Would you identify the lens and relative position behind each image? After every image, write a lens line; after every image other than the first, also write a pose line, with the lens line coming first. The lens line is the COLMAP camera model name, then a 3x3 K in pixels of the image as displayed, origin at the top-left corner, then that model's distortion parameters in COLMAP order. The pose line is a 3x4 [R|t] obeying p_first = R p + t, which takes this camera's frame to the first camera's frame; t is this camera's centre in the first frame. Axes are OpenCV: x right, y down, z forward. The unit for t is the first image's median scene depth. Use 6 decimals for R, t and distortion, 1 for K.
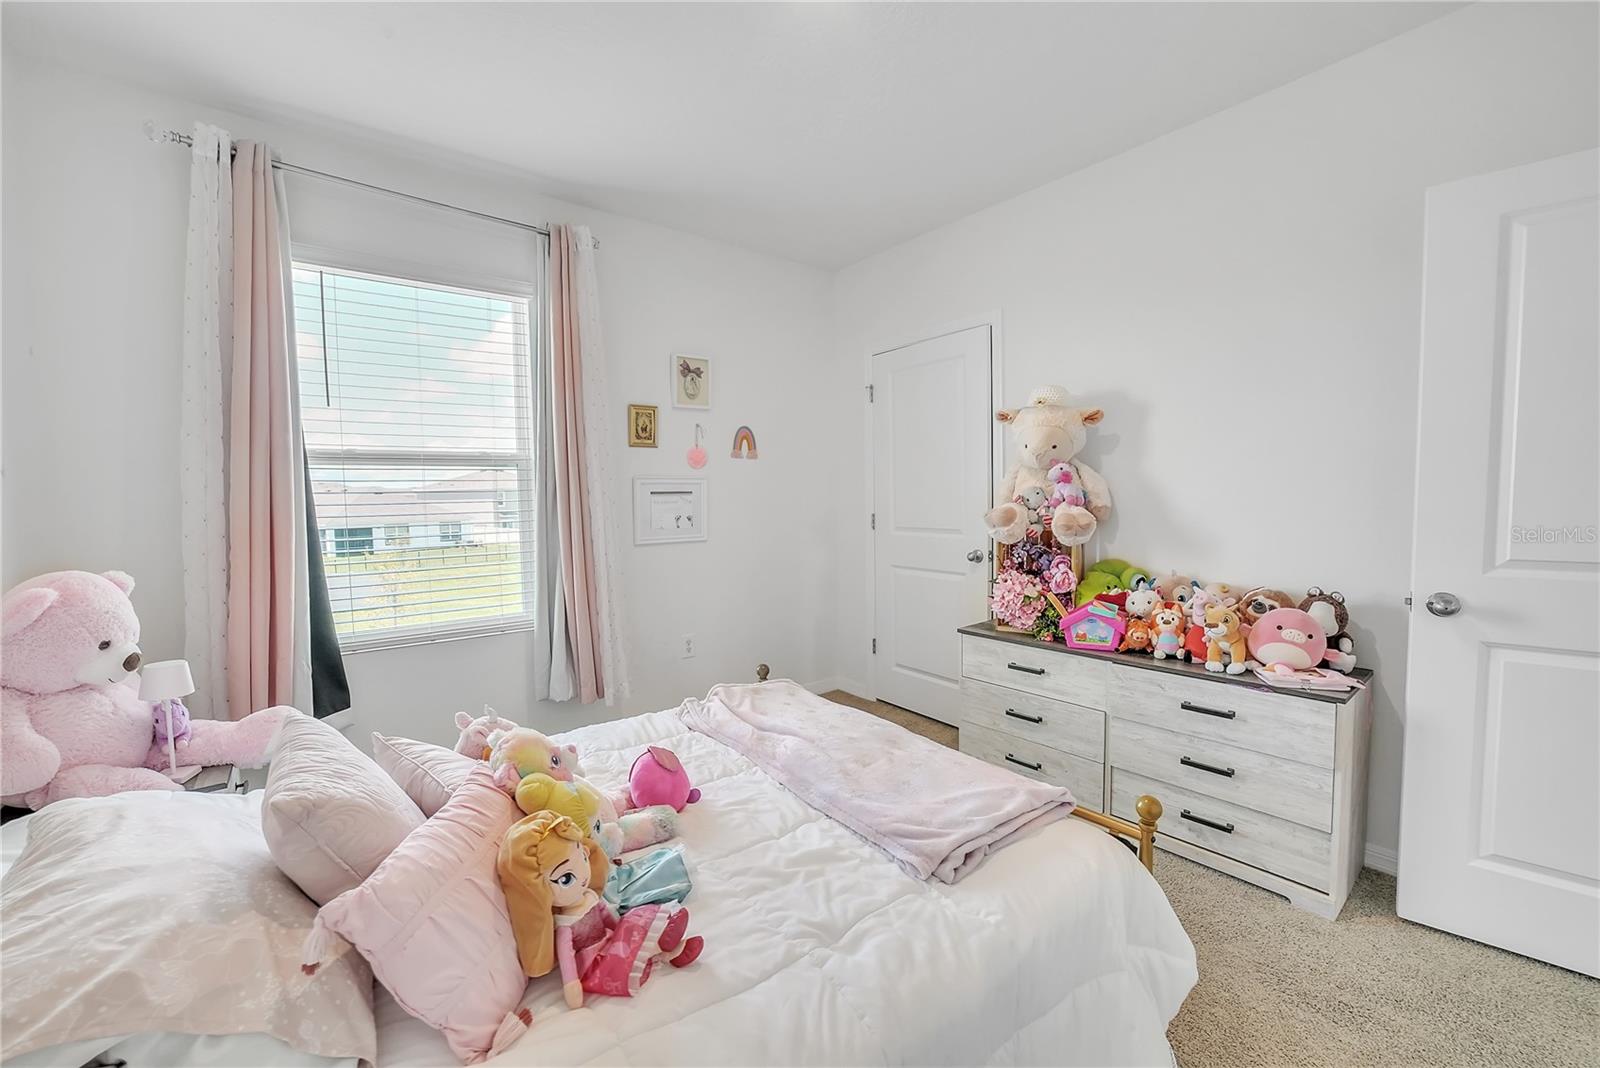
lens RADIAL K [[635.6, 0, 794.3], [0, 635.6, 535.3], [0, 0, 1]] dist [-0.039302, 0.008718]
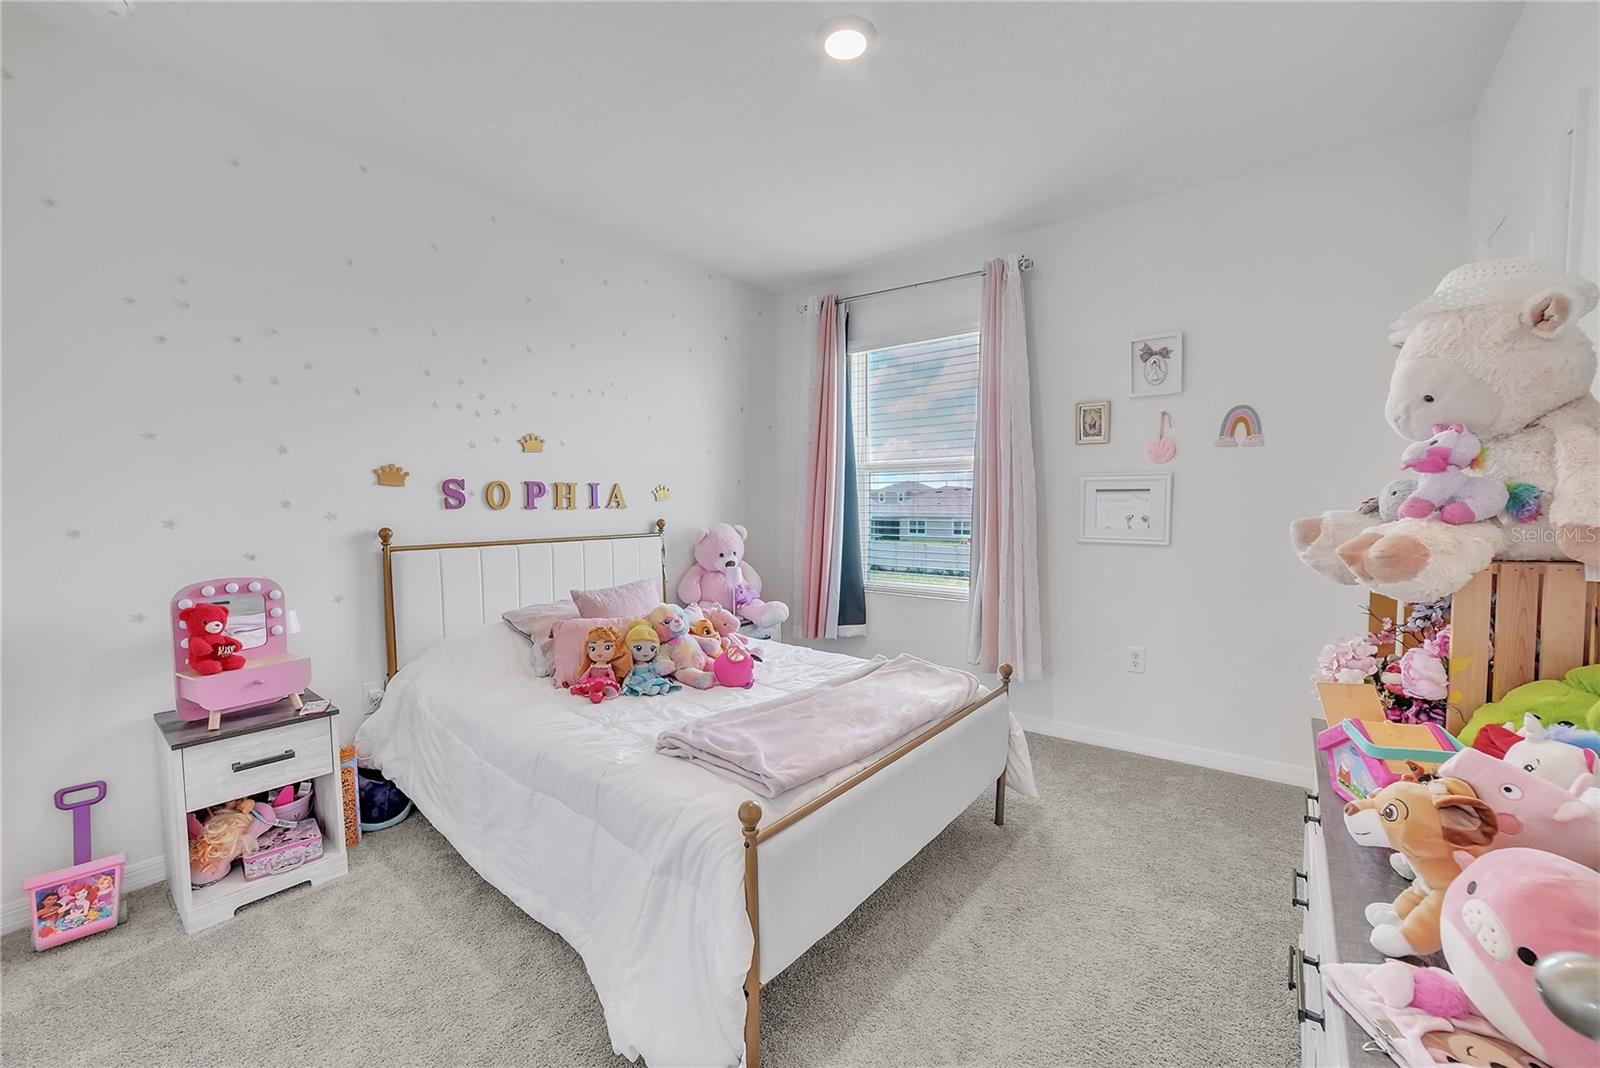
lens RADIAL K [[635.6, 0, 794.3], [0, 635.6, 535.3], [0, 0, 1]] dist [-0.039302, 0.008718]
pose [[0.221549, 0.068858, -0.972715, 0.622801], [-0.060272, 0.996564, 0.056819, -0.025411], [0.973285, 0.046039, 0.224938, 0.335966]]
